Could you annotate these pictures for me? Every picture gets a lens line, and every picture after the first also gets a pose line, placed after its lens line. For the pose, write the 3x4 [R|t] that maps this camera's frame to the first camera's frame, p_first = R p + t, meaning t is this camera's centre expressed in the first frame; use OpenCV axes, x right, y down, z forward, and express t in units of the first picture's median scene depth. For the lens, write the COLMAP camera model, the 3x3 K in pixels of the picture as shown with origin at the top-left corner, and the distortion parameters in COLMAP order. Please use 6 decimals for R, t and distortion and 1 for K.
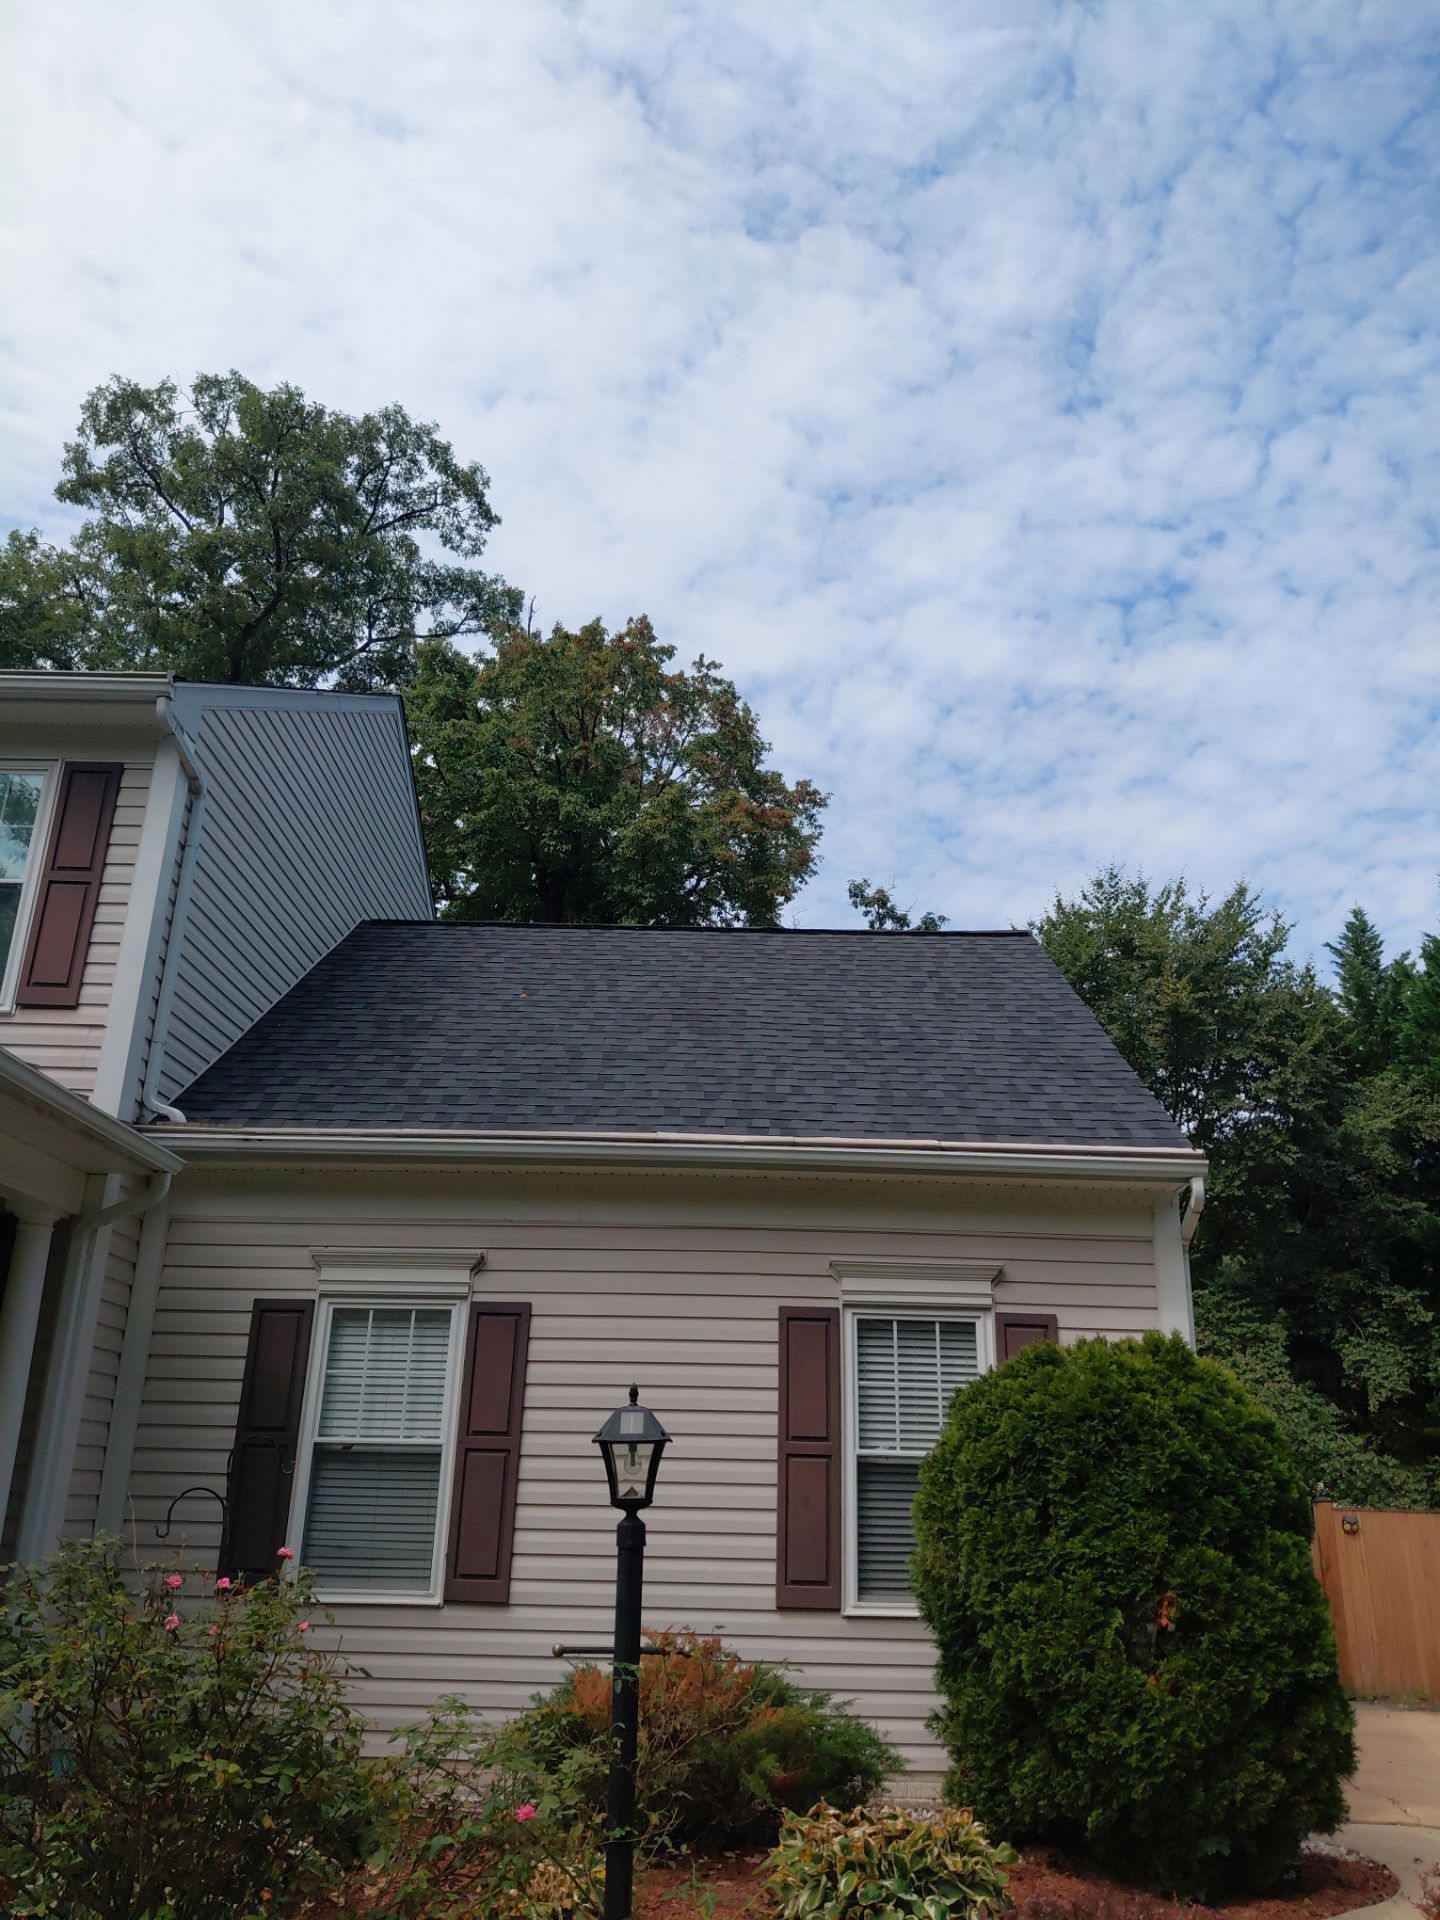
lens RADIAL K [[1471.4, 0, 717.8], [0, 1471.4, 954.8], [0, 0, 1]] dist [0.023814, -0.053741]
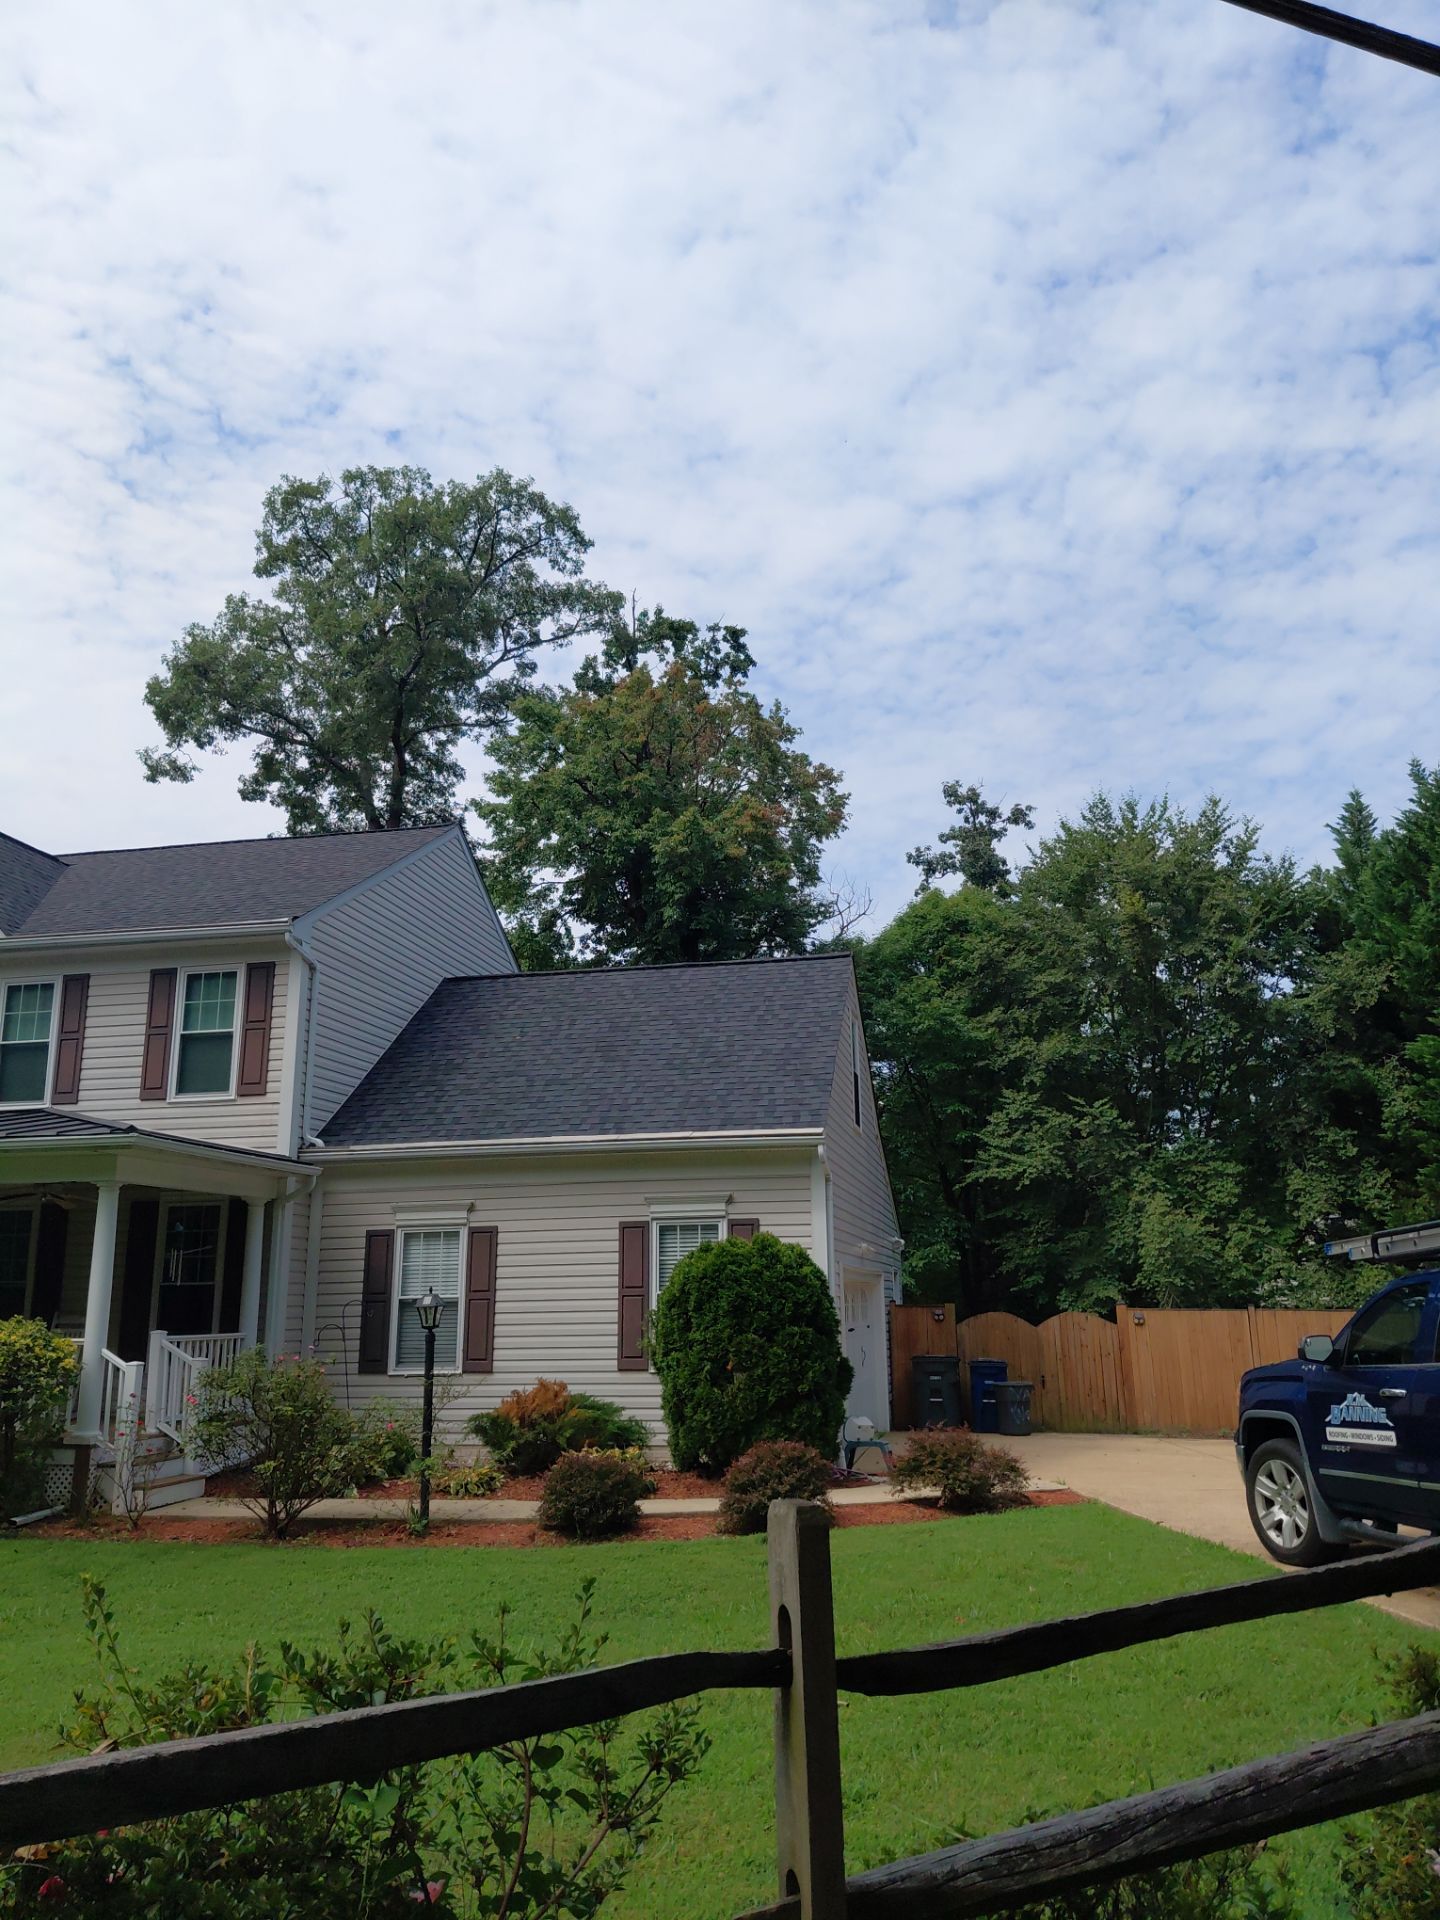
lens RADIAL K [[1471.4, 0, 764.3], [0, 1471.4, 942.8], [0, 0, 1]] dist [0.023814, -0.053741]
pose [[0.986817, -0.073300, -0.144292, 0.535460], [0.088717, 0.990667, 0.103481, -0.311055], [0.135360, -0.114918, 0.984109, -0.847696]]
